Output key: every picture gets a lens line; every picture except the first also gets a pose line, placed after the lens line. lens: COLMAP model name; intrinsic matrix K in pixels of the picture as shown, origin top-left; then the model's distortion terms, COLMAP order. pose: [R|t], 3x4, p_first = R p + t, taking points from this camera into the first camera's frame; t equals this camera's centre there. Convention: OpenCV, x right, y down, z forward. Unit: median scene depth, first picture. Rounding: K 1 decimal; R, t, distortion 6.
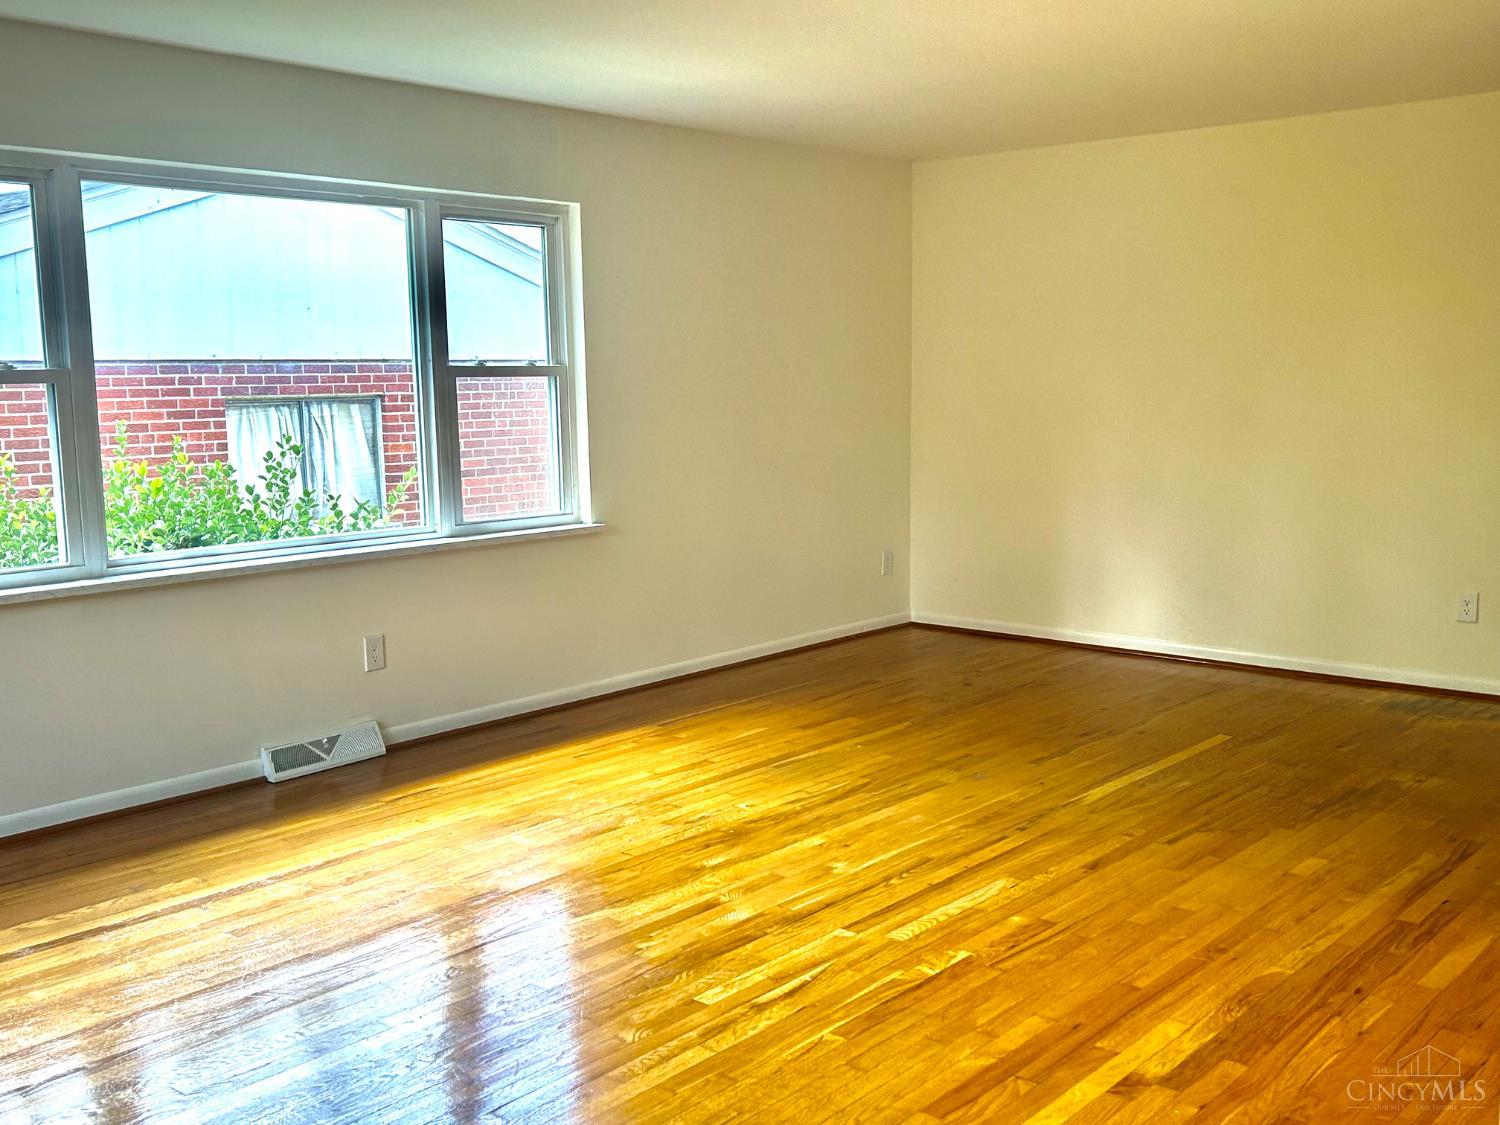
lens RADIAL K [[1529.6, 0, 749.1], [0, 1529.6, 562.1], [0, 0, 1]] dist [0.008652, 0.000000]
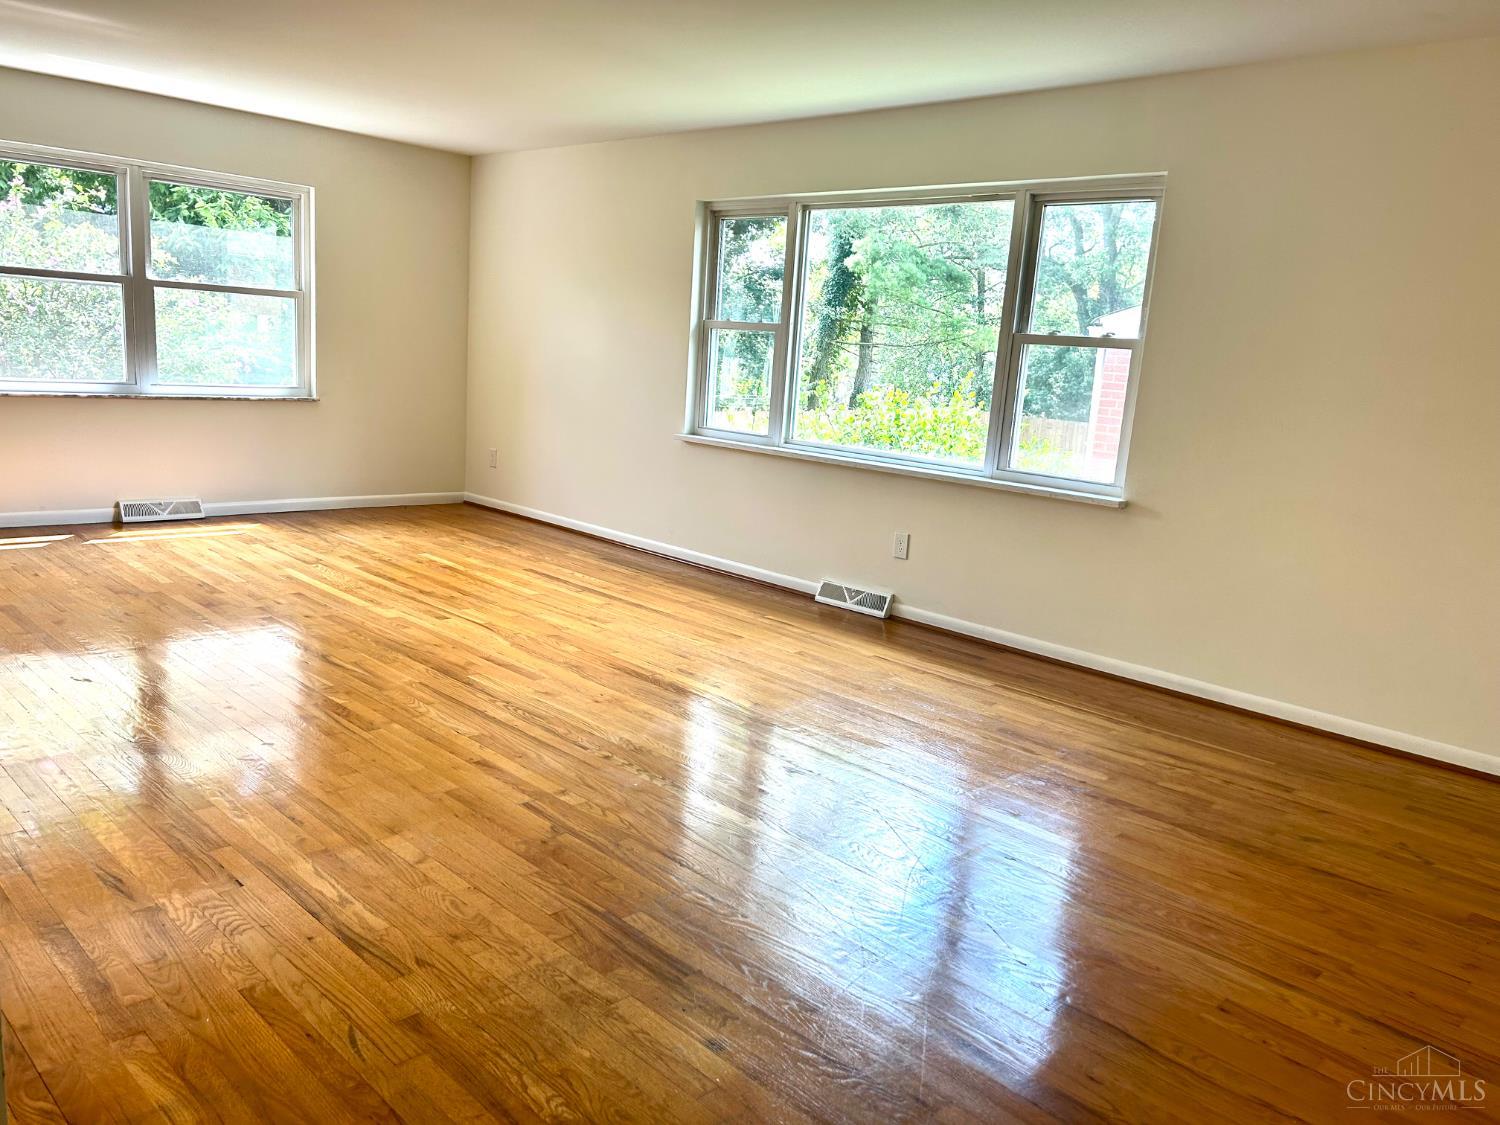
lens RADIAL K [[1137.6, 0, 747.8], [0, 1137.6, 565.7], [0, 0, 1]] dist [0.065524, -0.042992]
pose [[-0.083744, 0.199895, -0.976232, 0.952455], [-0.178987, 0.960723, 0.212073, -0.142025], [0.980281, 0.192493, -0.044676, 1.158911]]
